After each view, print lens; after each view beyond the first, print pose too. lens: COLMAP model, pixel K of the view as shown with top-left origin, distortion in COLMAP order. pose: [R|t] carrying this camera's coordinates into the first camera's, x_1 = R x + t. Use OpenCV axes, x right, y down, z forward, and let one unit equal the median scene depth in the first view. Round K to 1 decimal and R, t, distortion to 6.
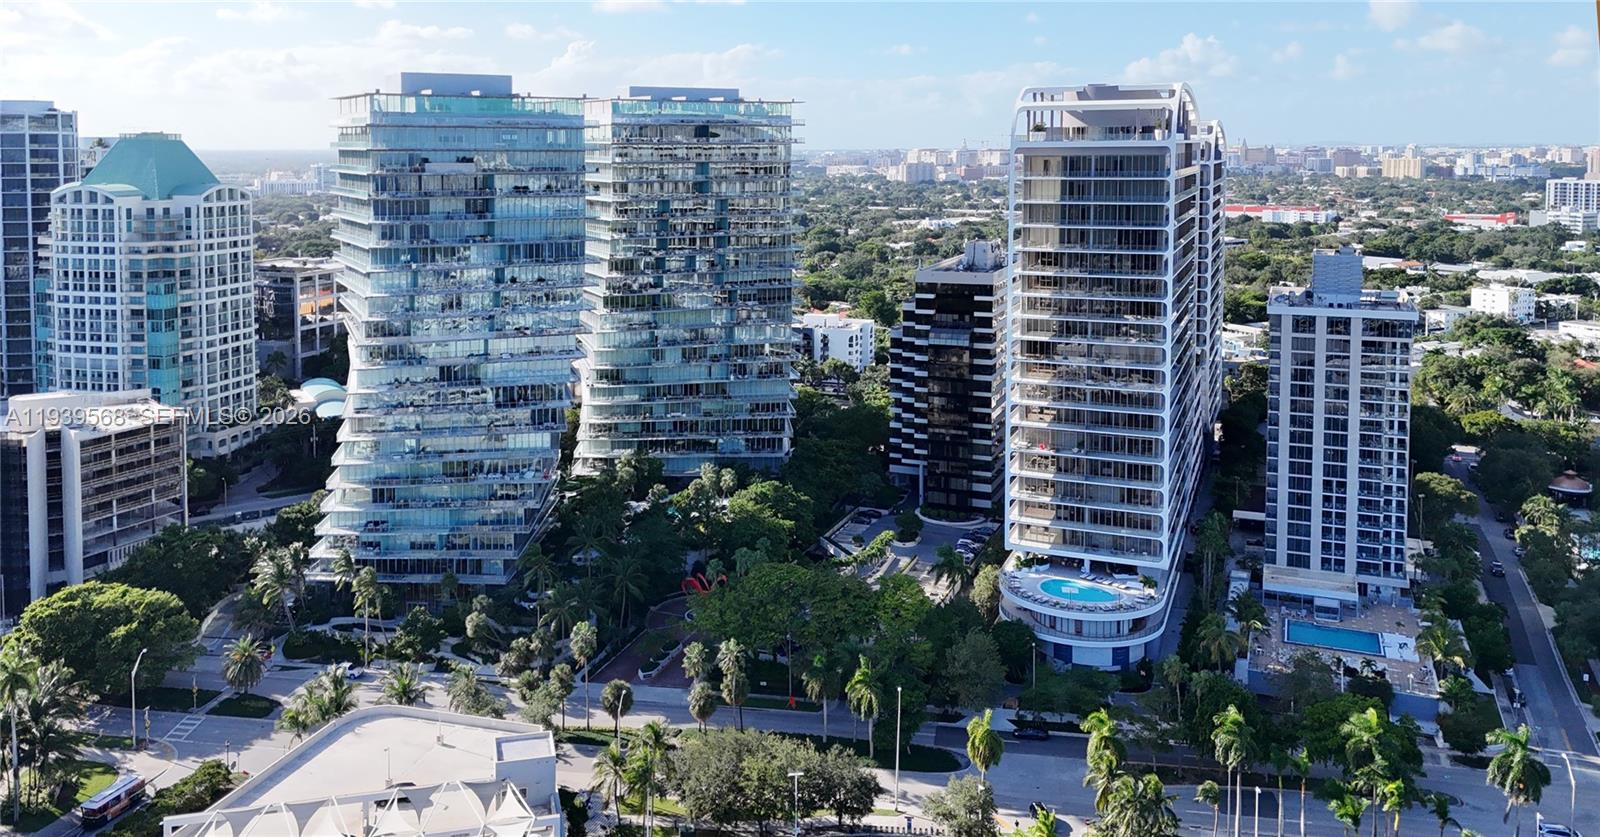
lens RADIAL K [[1346.6, 0, 752.8], [0, 1346.6, 230.1], [0, 0, 1]] dist [0.001990, 0.003136]
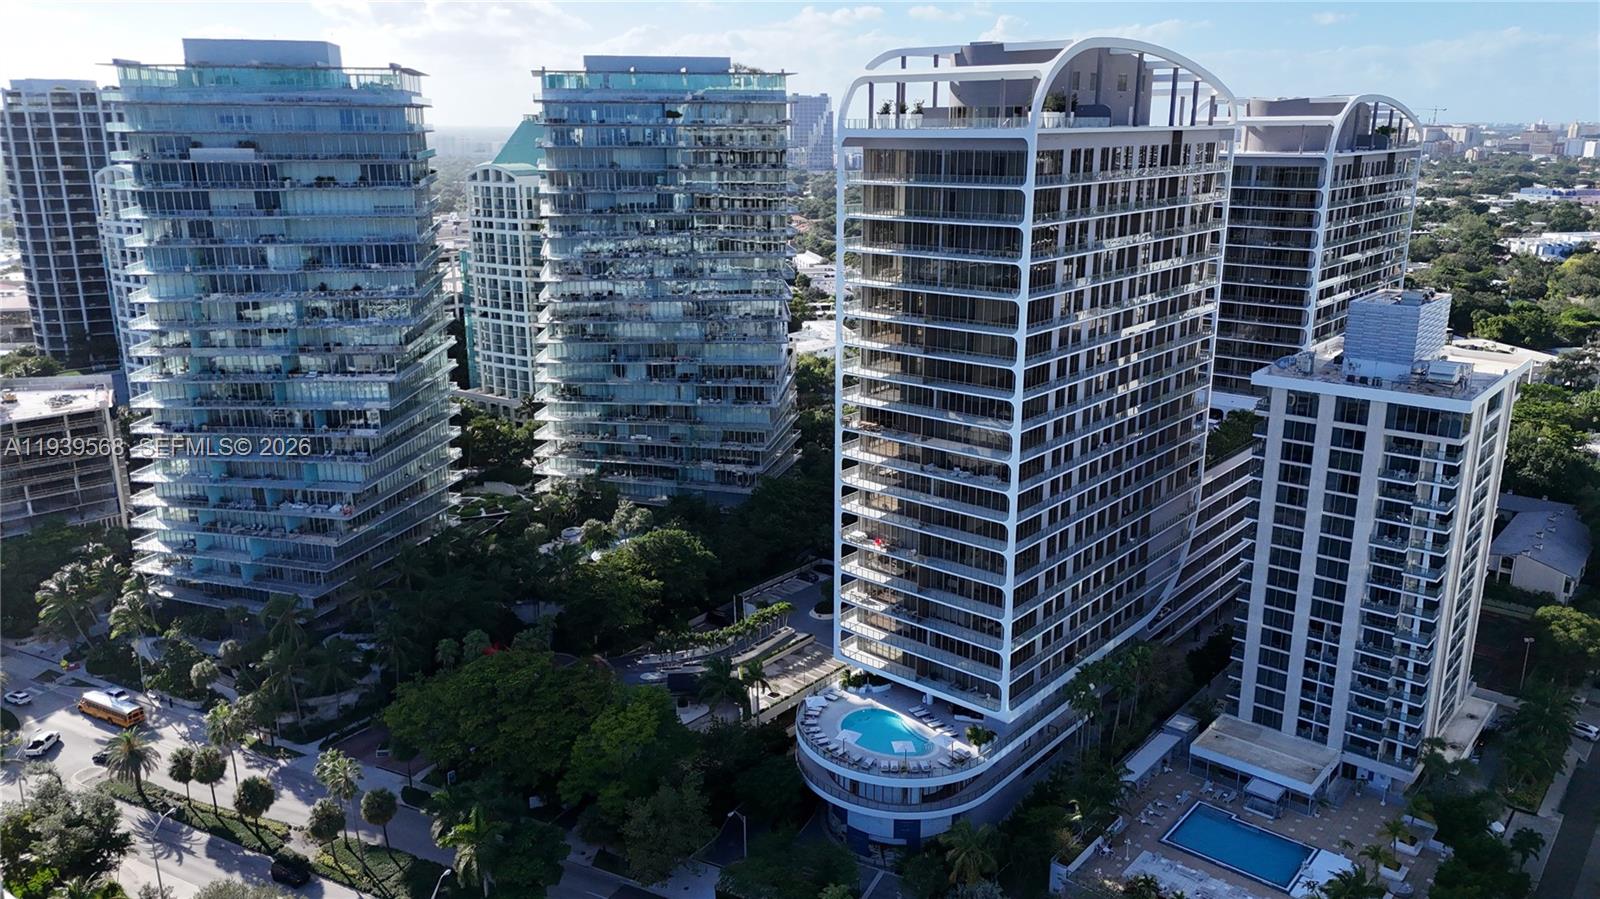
lens RADIAL K [[1147.8, 0, 802.6], [0, 1147.8, 458.4], [0, 0, 1]] dist [0.086007, -0.092765]
pose [[0.952709, 0.088153, -0.290817, 0.333560], [-0.025358, 0.976725, 0.212992, -0.022688], [0.302824, -0.195545, 0.932770, 0.353668]]
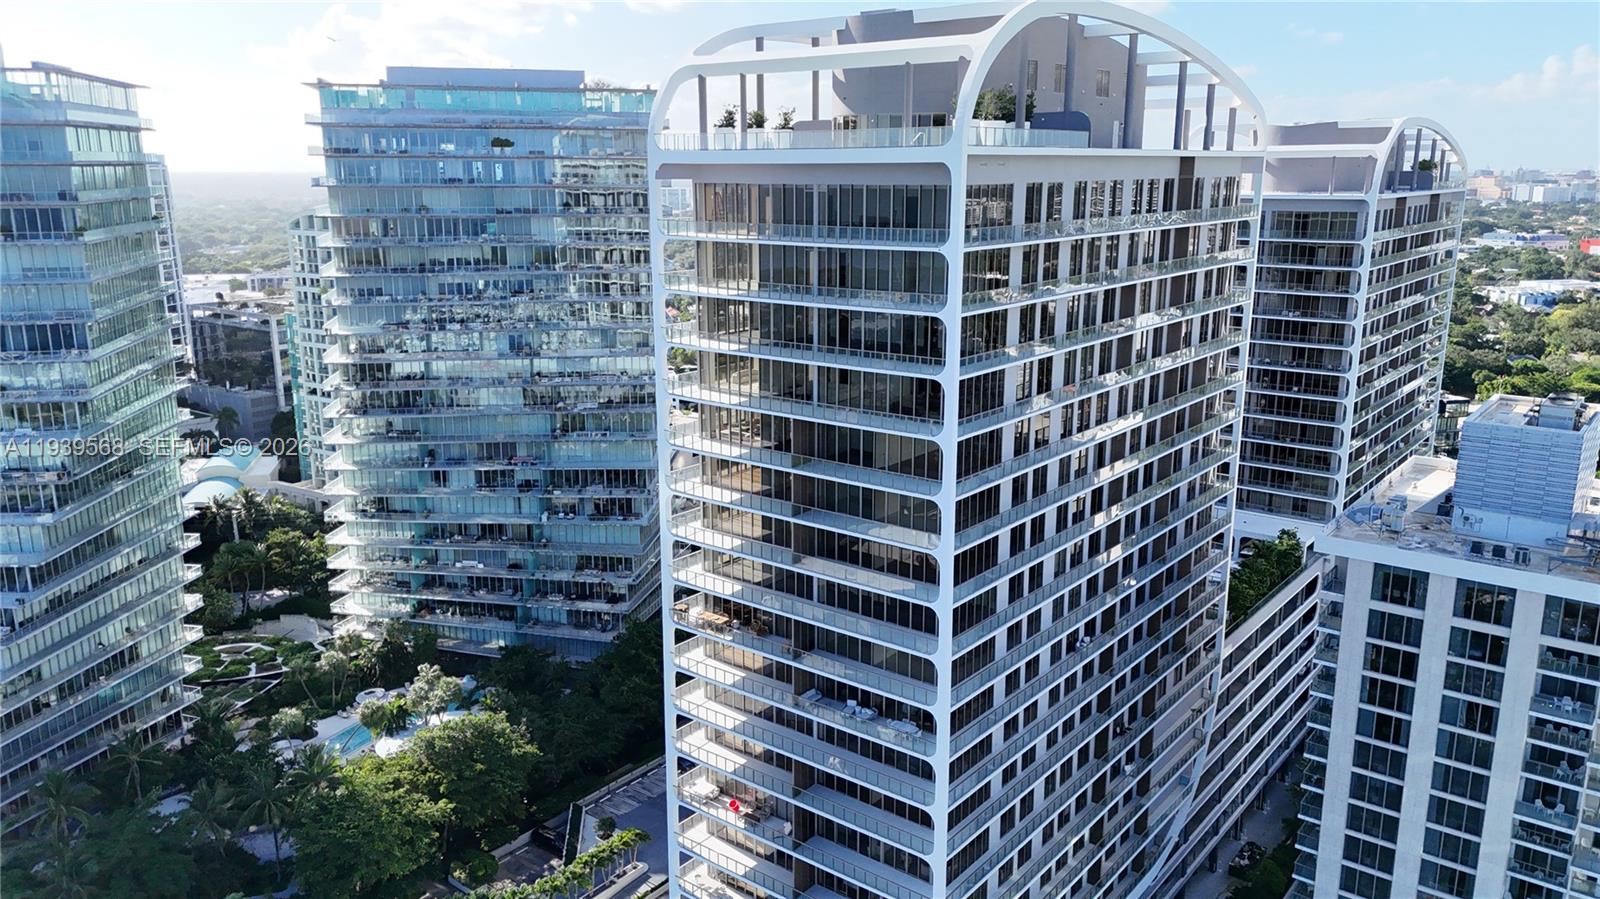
lens RADIAL K [[1147.8, 0, 802.6], [0, 1147.8, 458.4], [0, 0, 1]] dist [0.086007, -0.092765]
pose [[0.962691, 0.069243, -0.261593, 0.312892], [-0.022979, 0.984133, 0.175936, -0.031343], [0.269625, -0.163361, 0.949008, 0.586538]]
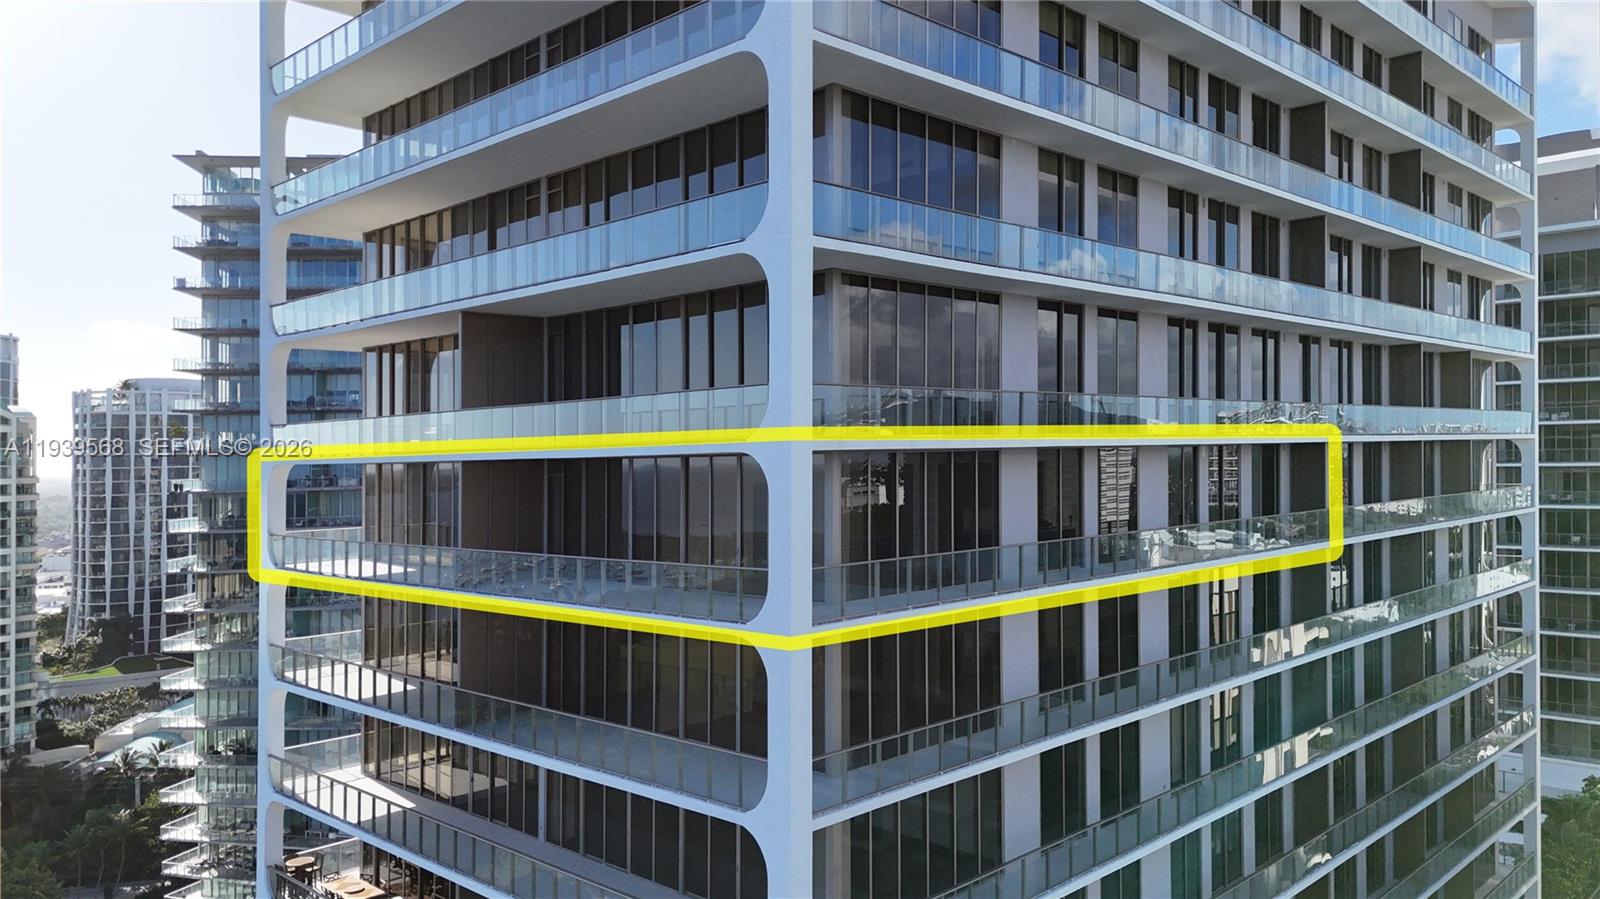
lens RADIAL K [[1147.8, 0, 802.6], [0, 1147.8, 458.4], [0, 0, 1]] dist [0.086007, -0.092765]
pose [[0.942443, -0.006296, -0.334306, 0.295438], [-0.021832, 0.996531, -0.080314, 0.057292], [0.333652, 0.082990, 0.939036, 0.912700]]
